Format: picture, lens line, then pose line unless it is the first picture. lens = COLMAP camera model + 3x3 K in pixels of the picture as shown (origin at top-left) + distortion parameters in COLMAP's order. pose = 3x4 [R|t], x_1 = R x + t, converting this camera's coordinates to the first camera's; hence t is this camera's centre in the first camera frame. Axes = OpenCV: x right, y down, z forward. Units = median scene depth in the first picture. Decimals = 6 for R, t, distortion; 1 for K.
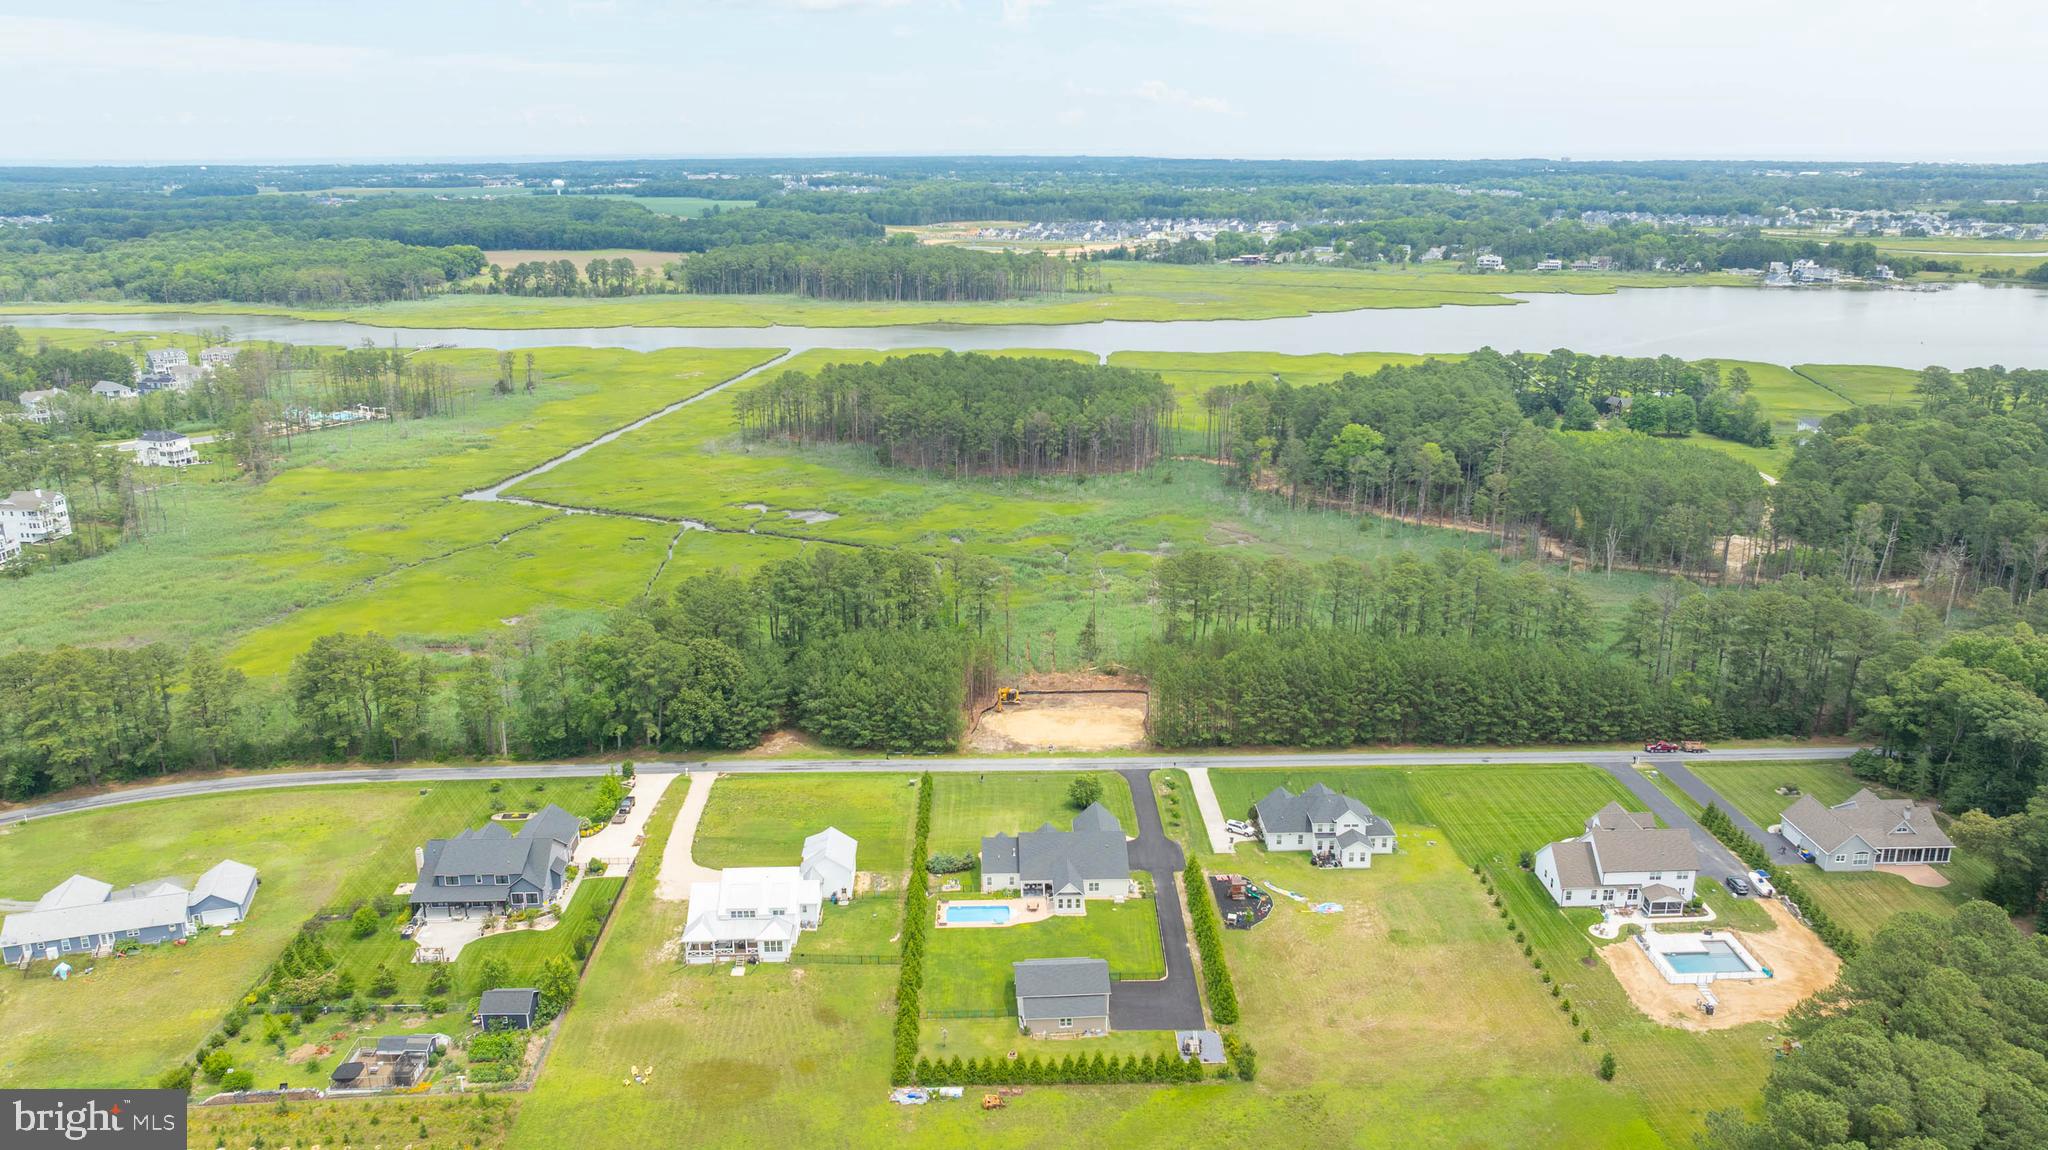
lens RADIAL K [[1470.3, 0, 1025.1], [0, 1470.3, 569.1], [0, 0, 1]] dist [-0.001043, -0.043503]
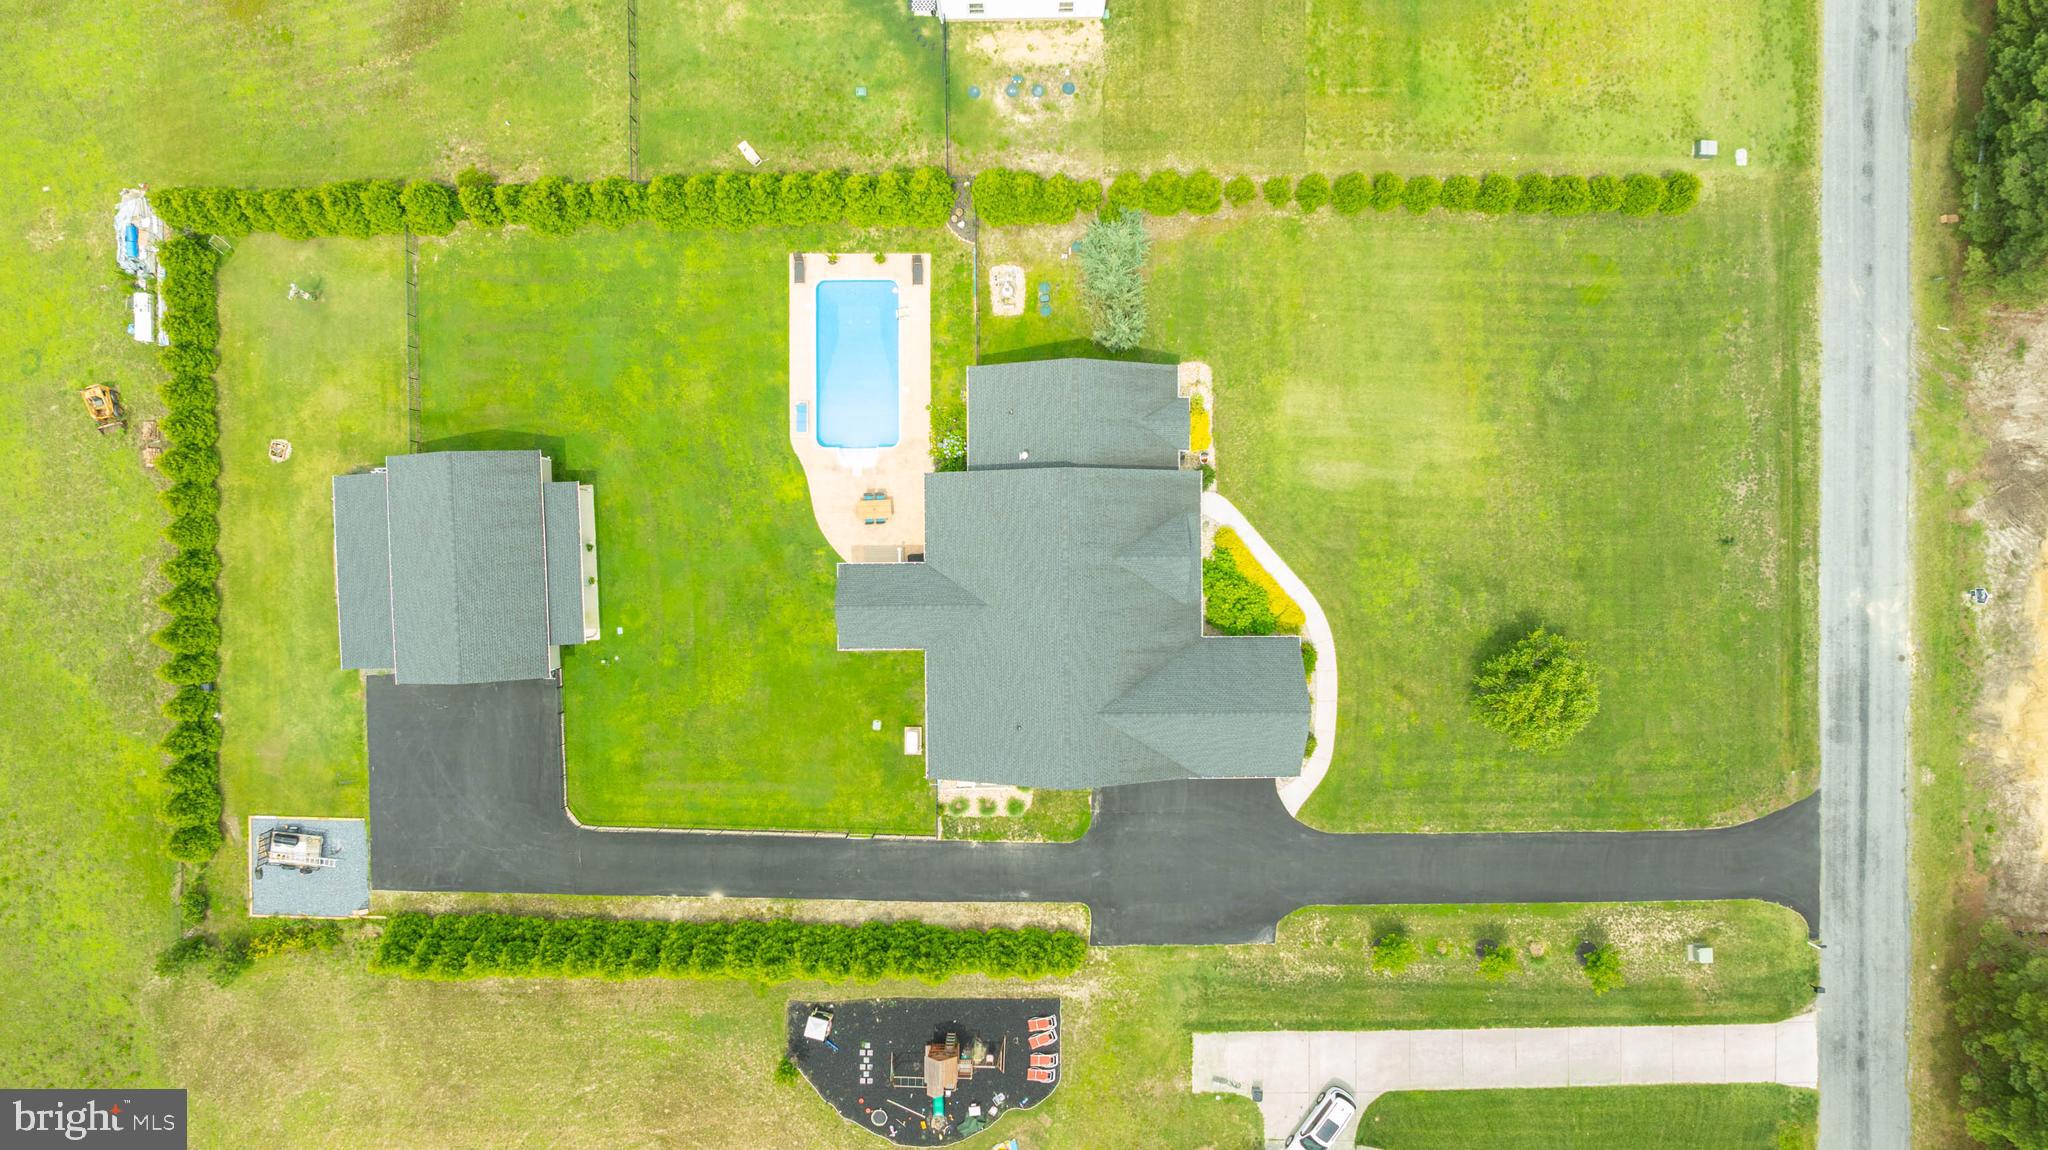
lens RADIAL K [[1465.6, 0, 1018.4], [0, 1465.6, 564.3], [0, 0, 1]] dist [-0.022993, -0.000680]
pose [[-0.020111, 0.999718, 0.012661, 0.013241], [-0.278579, -0.017766, 0.960249, -0.131852], [0.960203, 0.015785, 0.278858, 0.877505]]
